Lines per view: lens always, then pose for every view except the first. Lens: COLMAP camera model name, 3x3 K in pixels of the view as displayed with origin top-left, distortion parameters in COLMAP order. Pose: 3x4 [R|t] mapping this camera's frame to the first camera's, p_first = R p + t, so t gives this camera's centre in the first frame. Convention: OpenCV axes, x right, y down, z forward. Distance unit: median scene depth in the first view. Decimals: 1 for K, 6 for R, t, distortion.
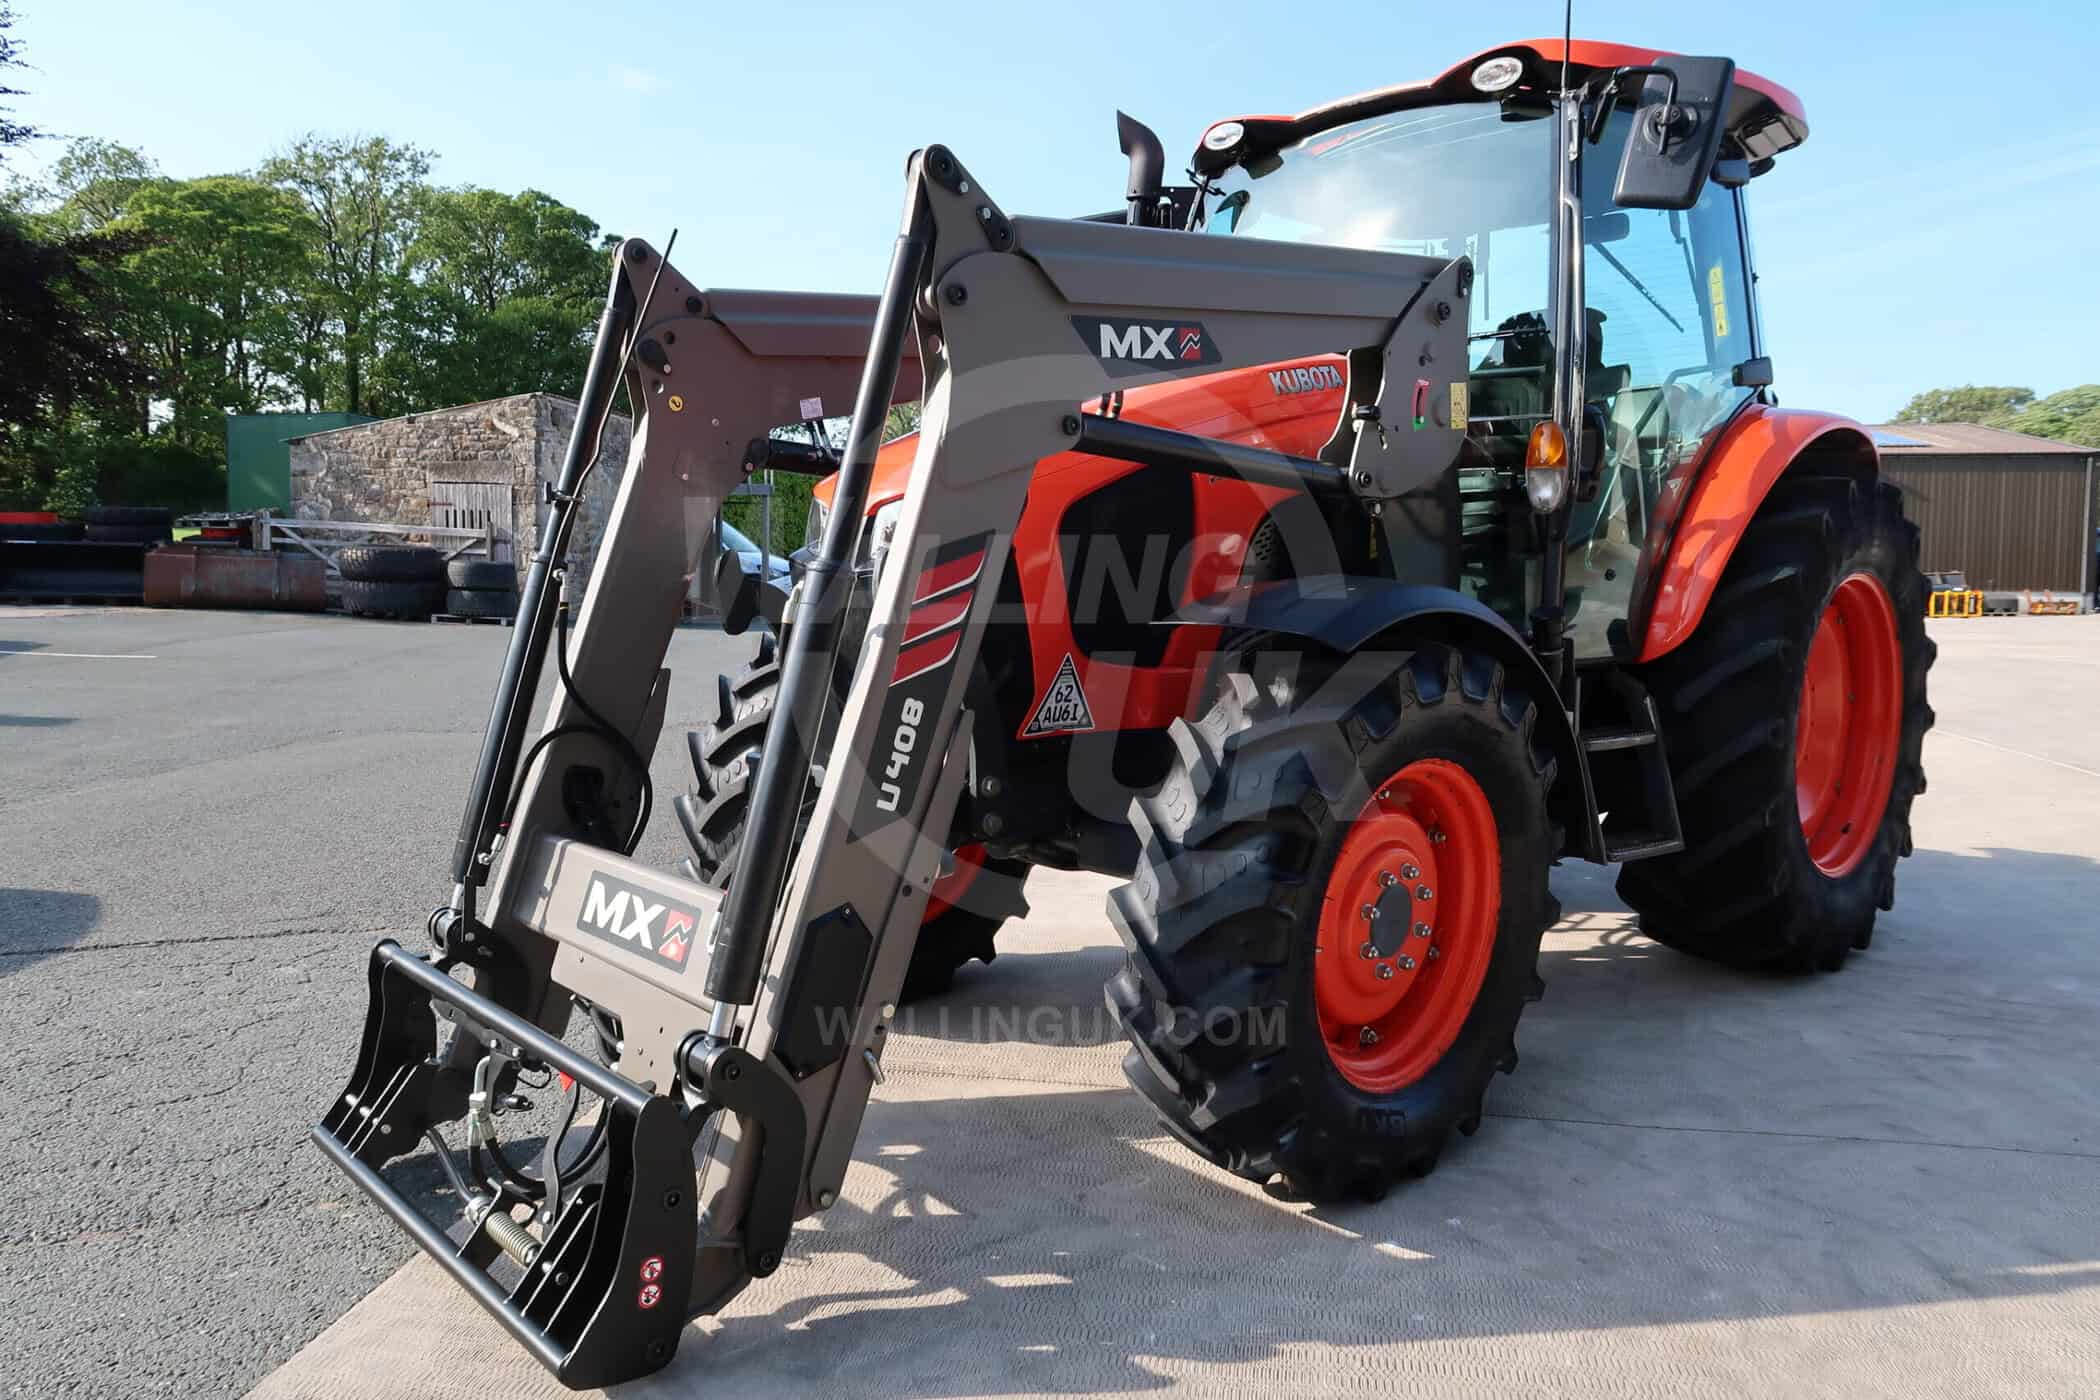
lens RADIAL K [[1420.7, 0, 1050.0], [0, 1420.7, 700.0], [0, 0, 1]] dist [-0.028495, -0.003152]
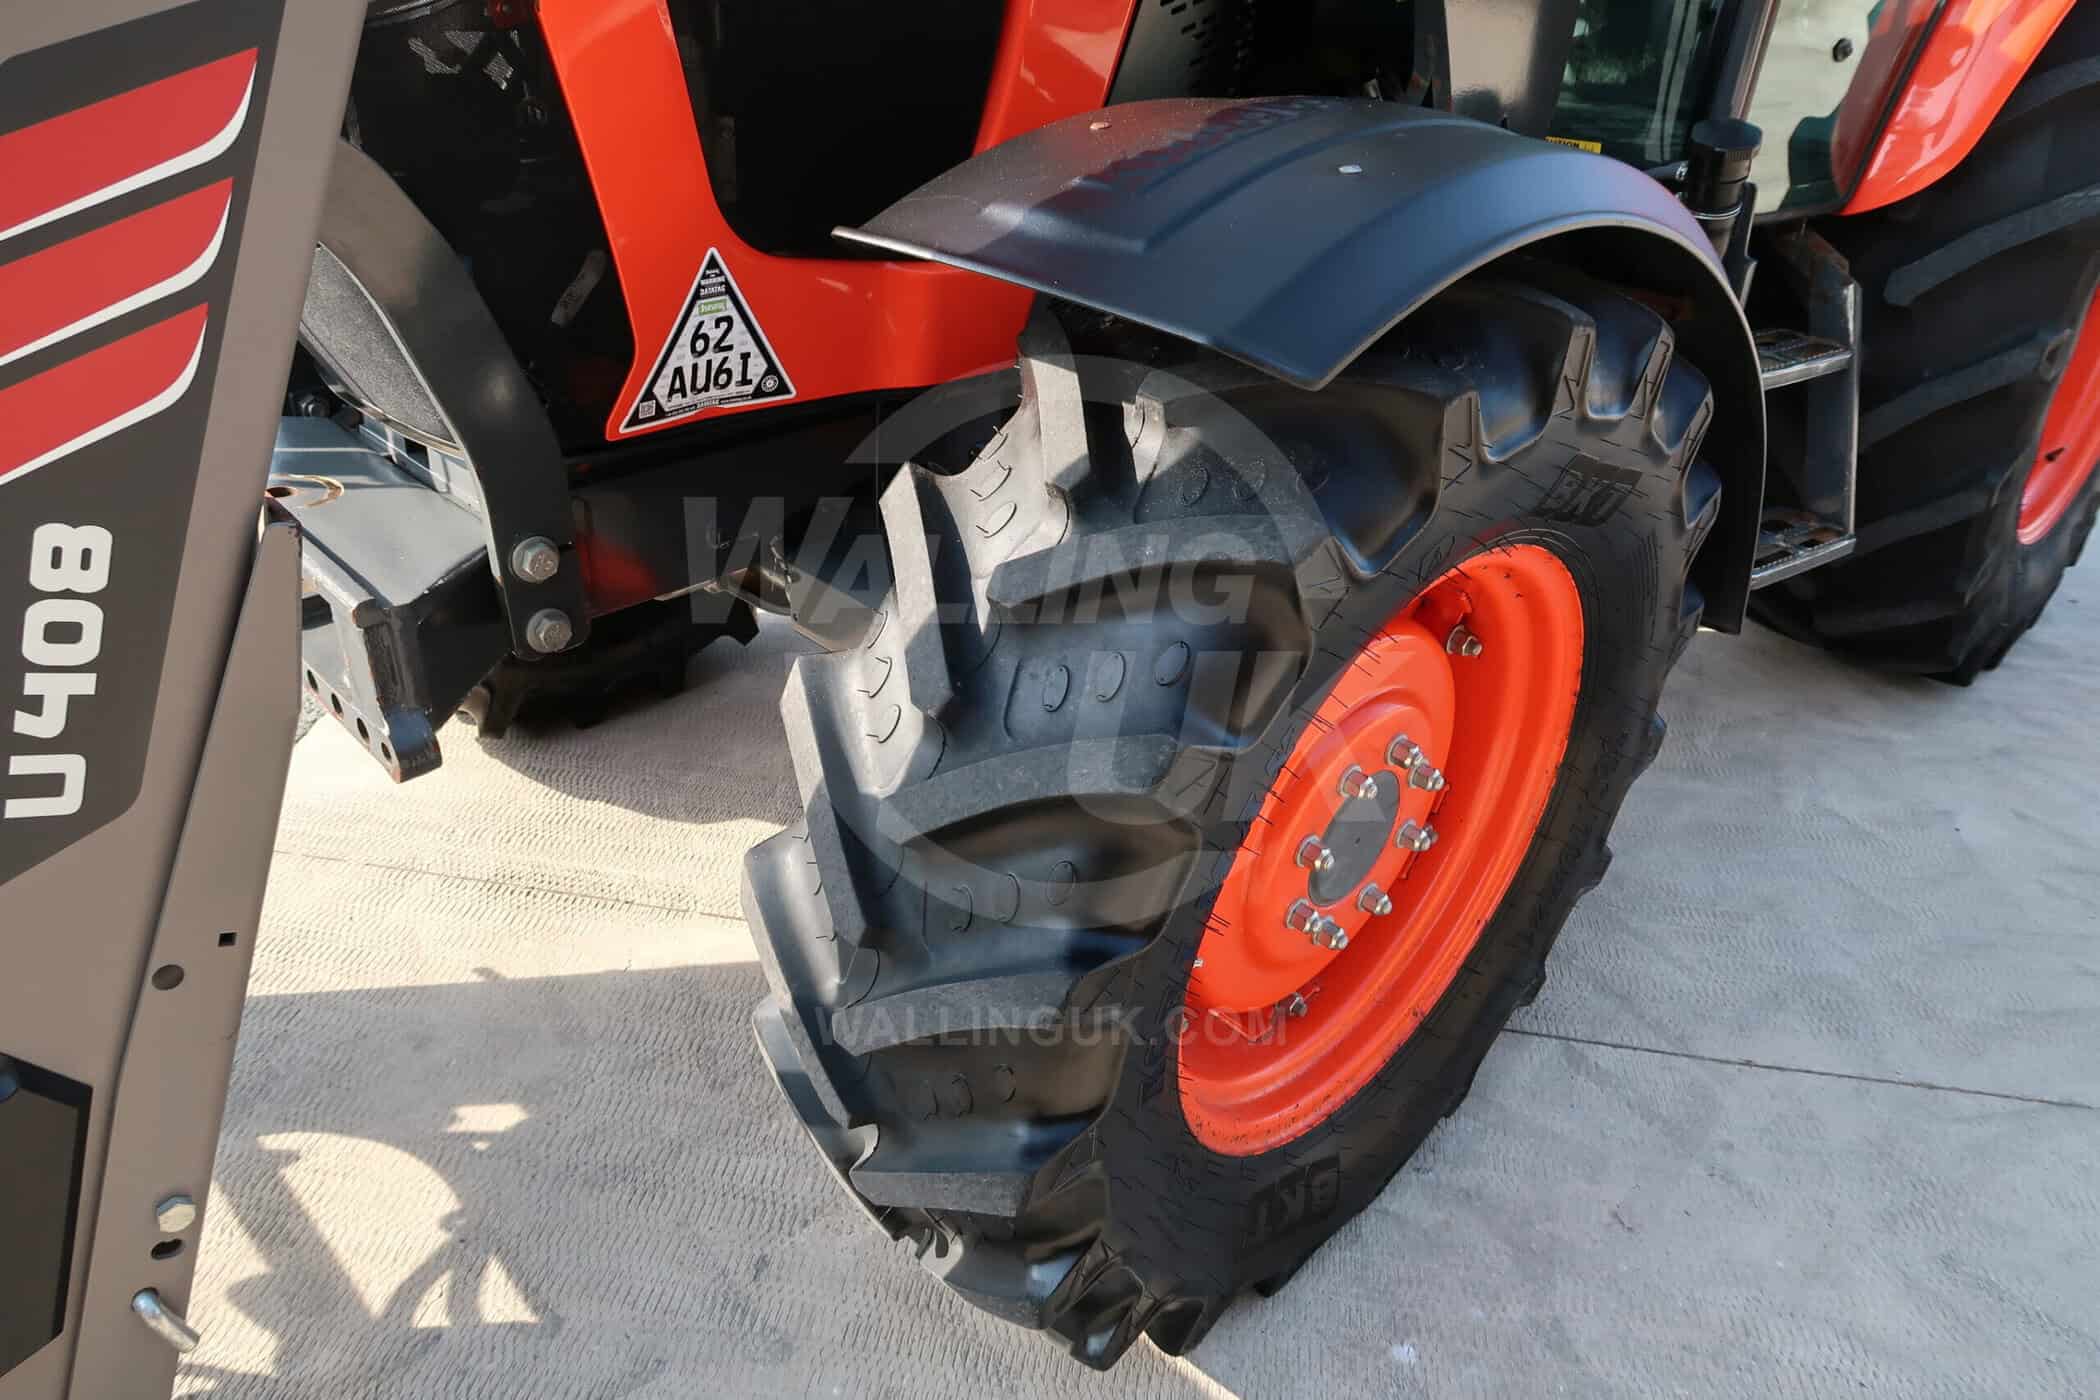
lens RADIAL K [[1432.9, 0, 1051.8], [0, 1432.9, 708.0], [0, 0, 1]] dist [-0.041968, 0.027423]
pose [[0.999425, 0.017627, 0.028954, 0.108844], [-0.027832, 0.914296, 0.404090, -0.084041], [-0.019349, -0.404664, 0.914261, 0.518242]]
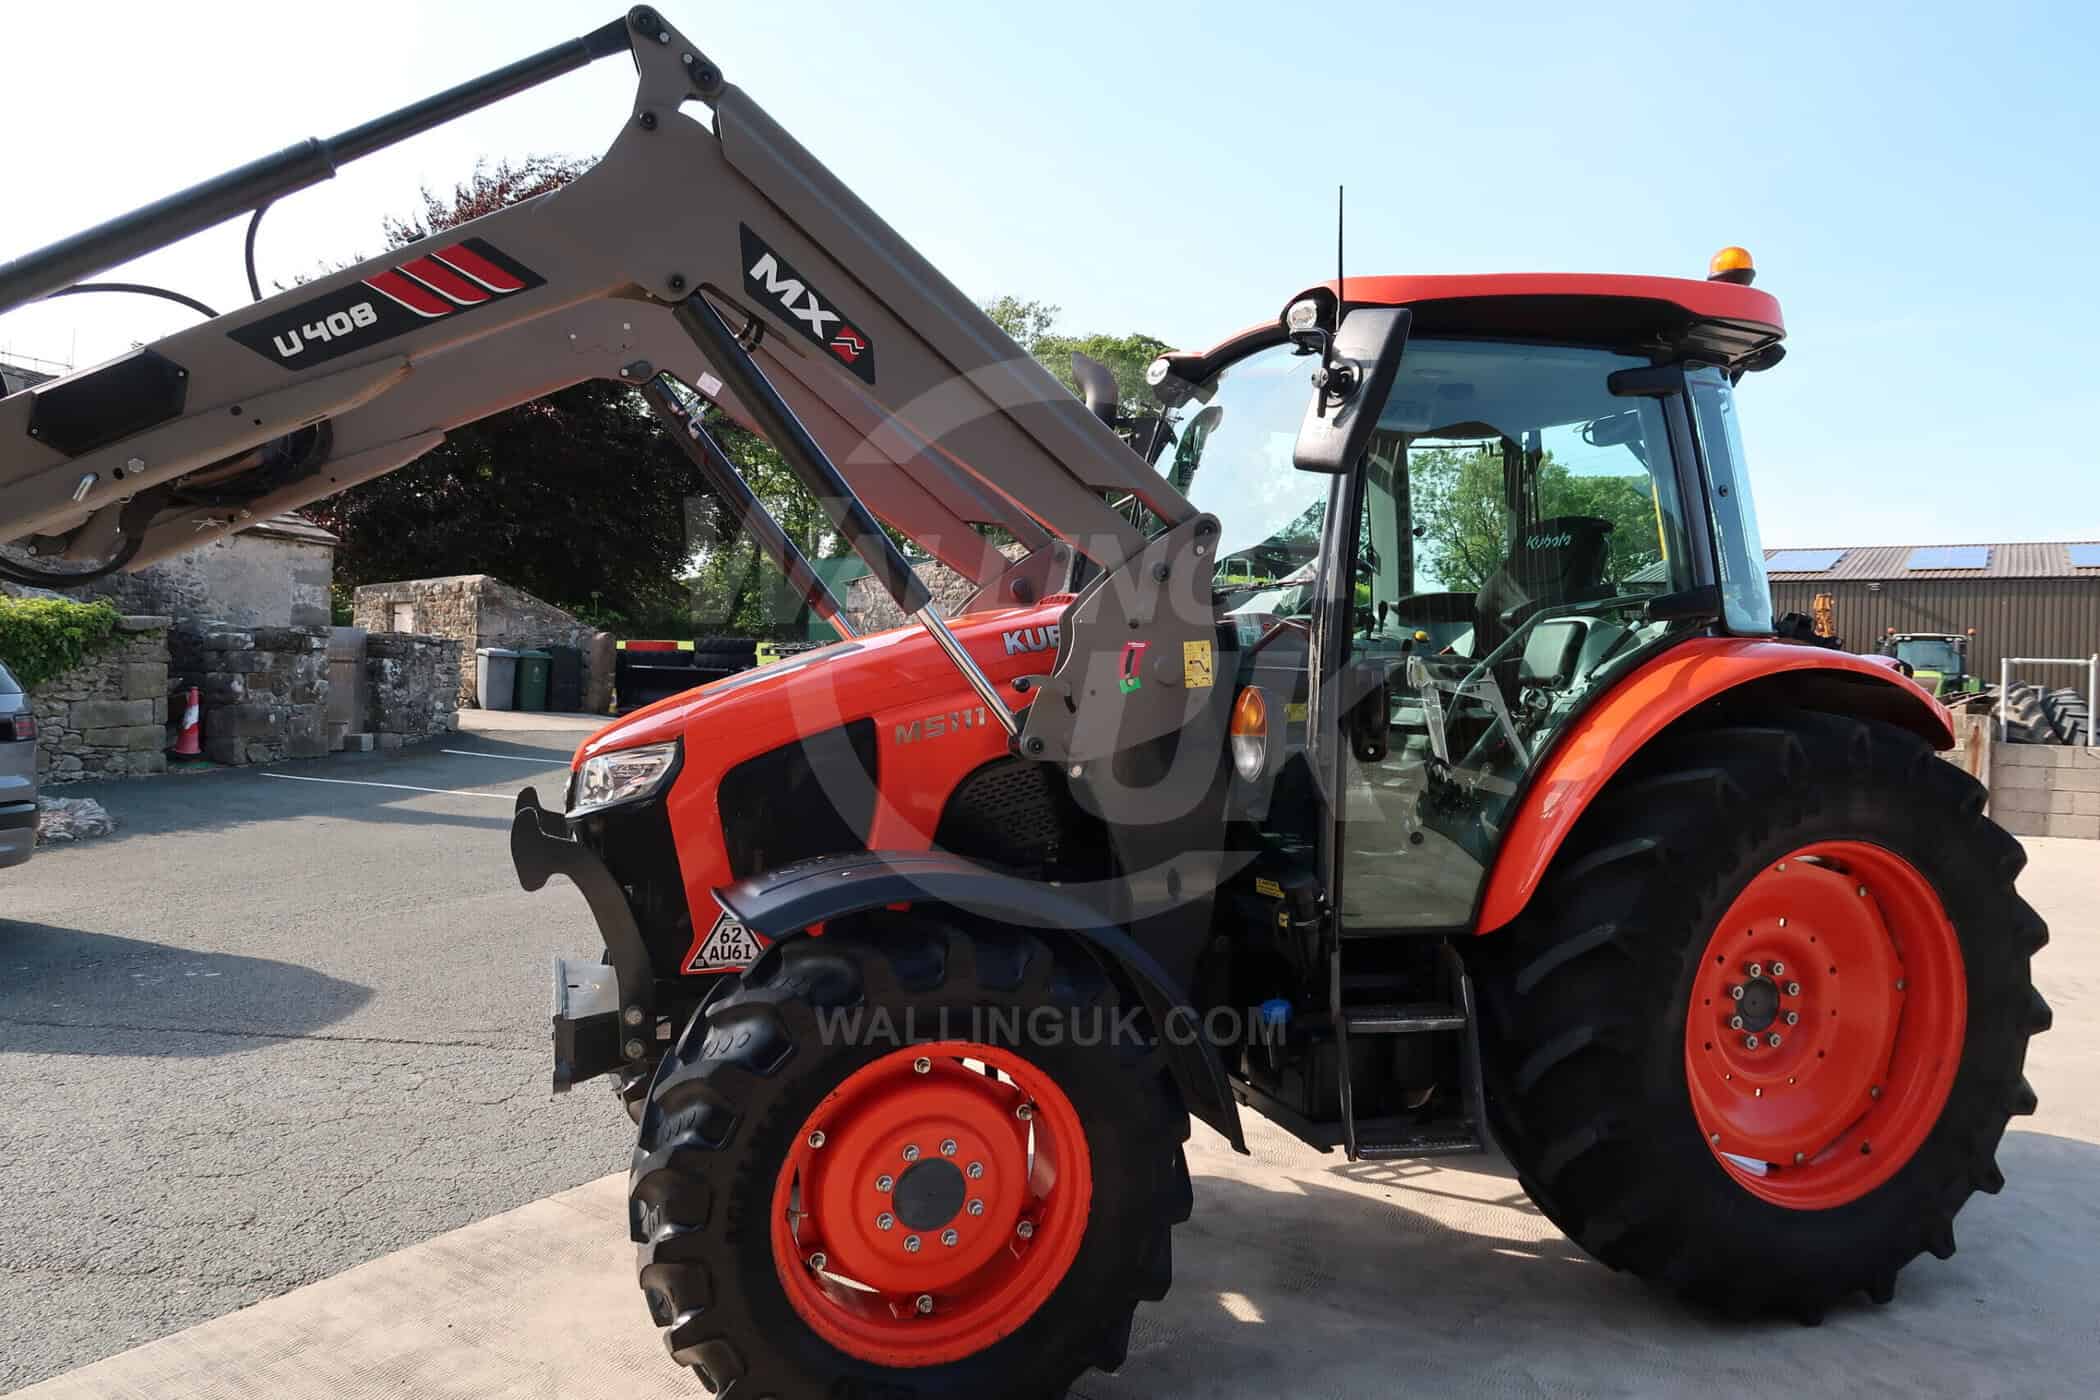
lens RADIAL K [[1432.9, 0, 1051.8], [0, 1432.9, 708.0], [0, 0, 1]] dist [-0.041968, 0.027423]
pose [[0.919584, 0.026392, -0.392006, 0.664941], [-0.057584, 0.996020, -0.068027, -0.118493], [0.388651, 0.085130, 0.917444, 0.062193]]
